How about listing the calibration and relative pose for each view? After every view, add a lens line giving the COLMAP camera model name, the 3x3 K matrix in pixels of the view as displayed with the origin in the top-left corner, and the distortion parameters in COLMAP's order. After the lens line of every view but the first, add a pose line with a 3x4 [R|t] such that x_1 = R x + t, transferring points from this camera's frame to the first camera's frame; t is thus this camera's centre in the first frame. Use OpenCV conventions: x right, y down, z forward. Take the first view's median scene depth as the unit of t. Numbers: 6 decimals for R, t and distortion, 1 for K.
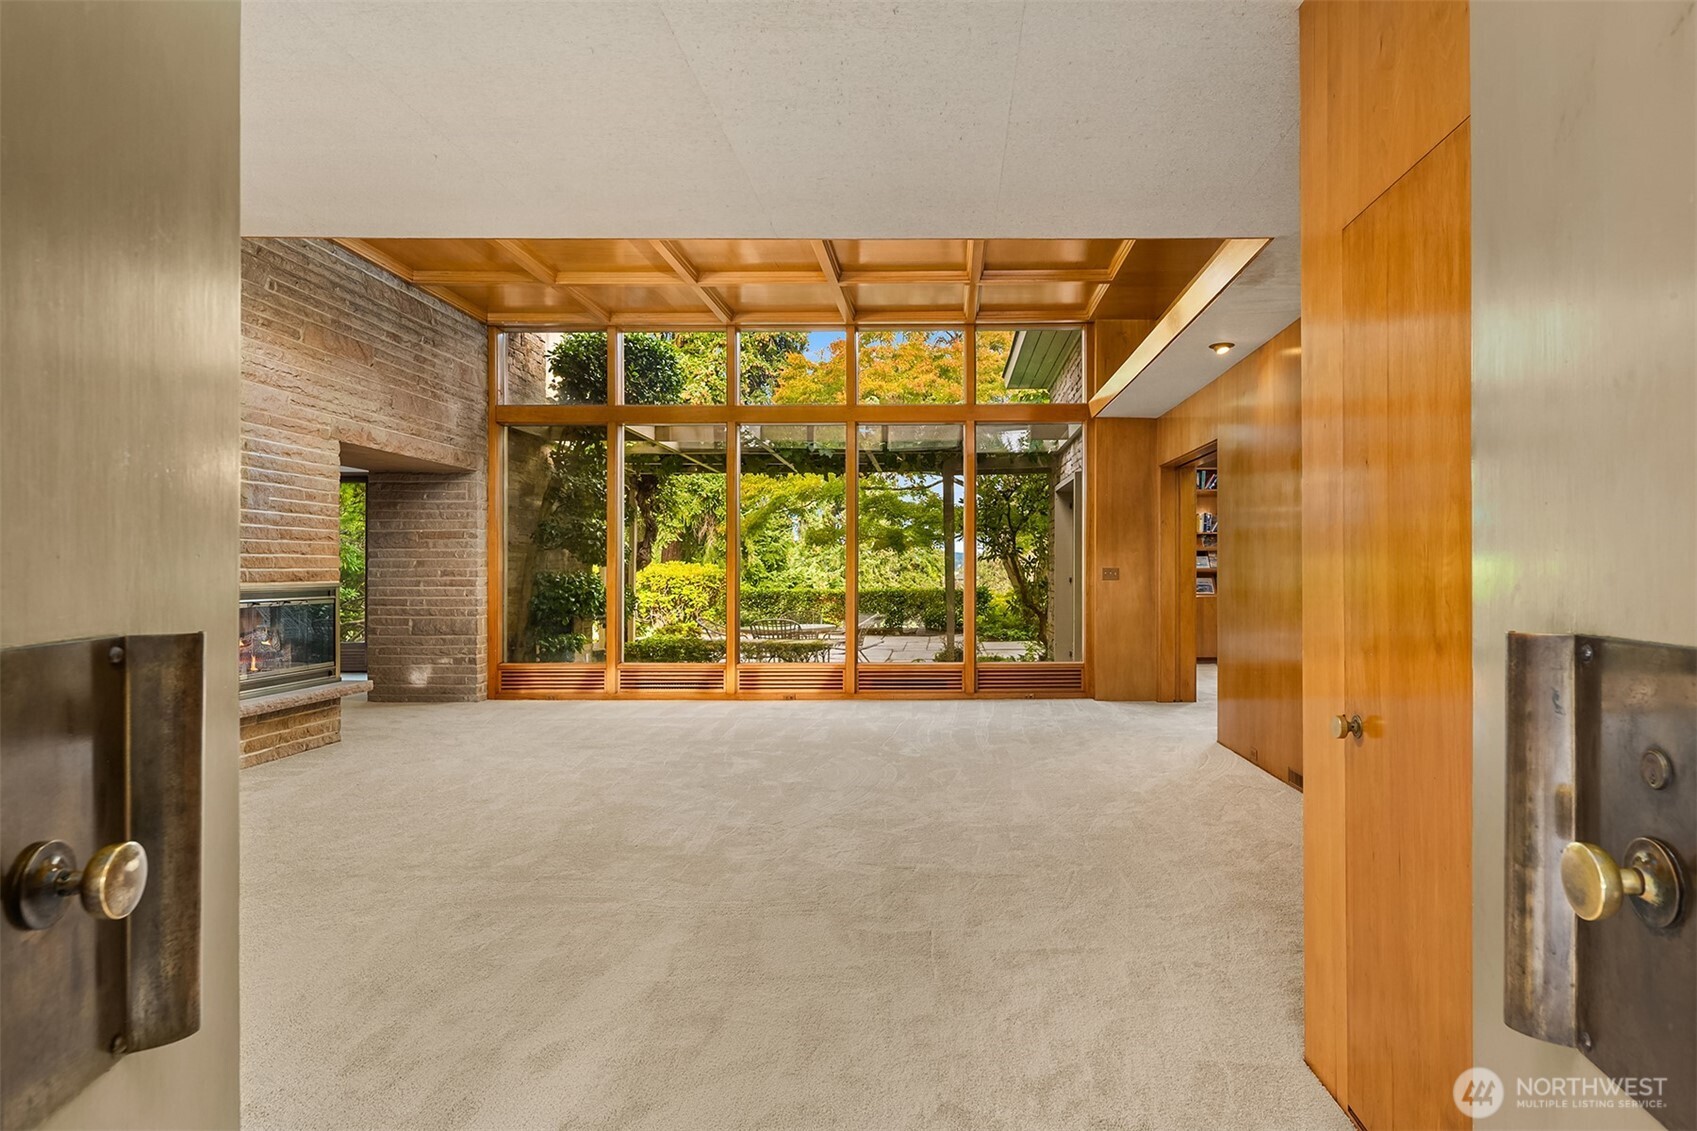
lens RADIAL K [[892.5, 0, 936.3], [0, 892.5, 548.4], [0, 0, 1]] dist [0.016324, 0.000921]
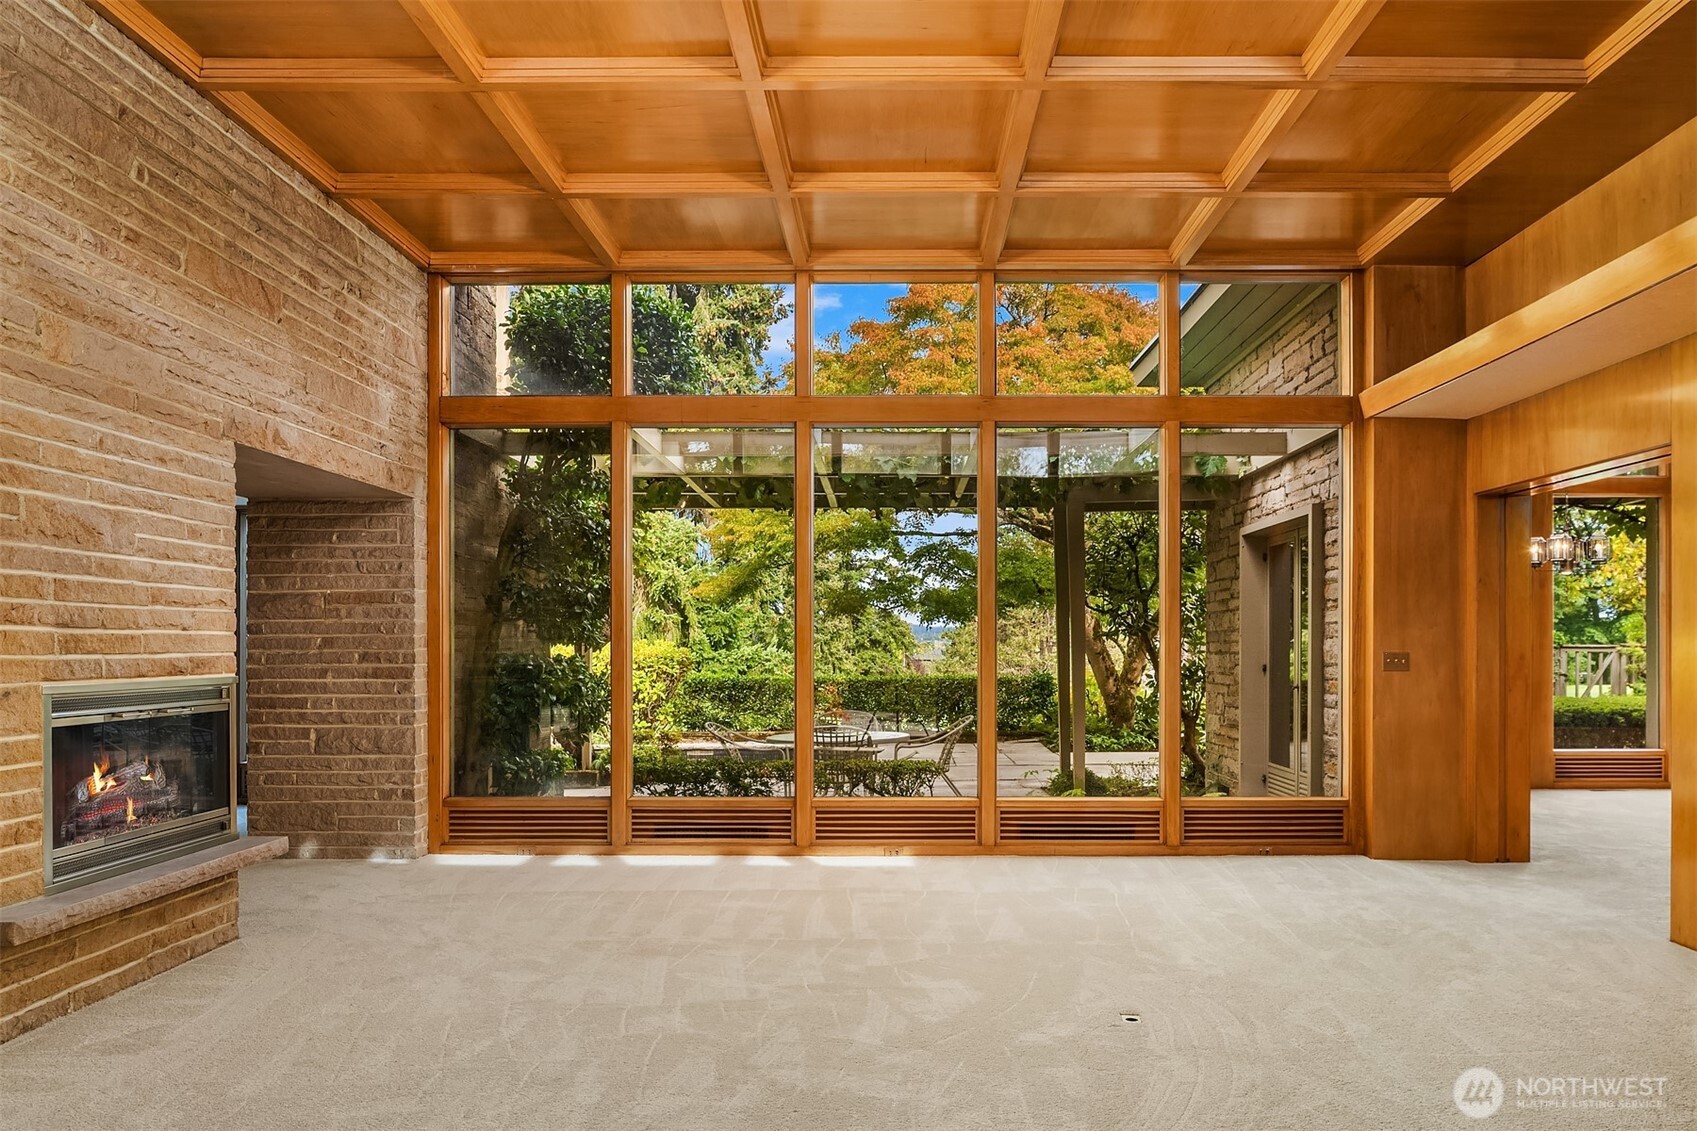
lens RADIAL K [[1179.4, 0, 898.3], [0, 1179.4, 624.1], [0, 0, 1]] dist [-0.021697, 0.014904]
pose [[0.999994, 0.002568, -0.002254, -0.164829], [-0.002555, 0.999982, 0.005377, -0.001779], [0.002268, -0.005371, 0.999983, 0.161629]]
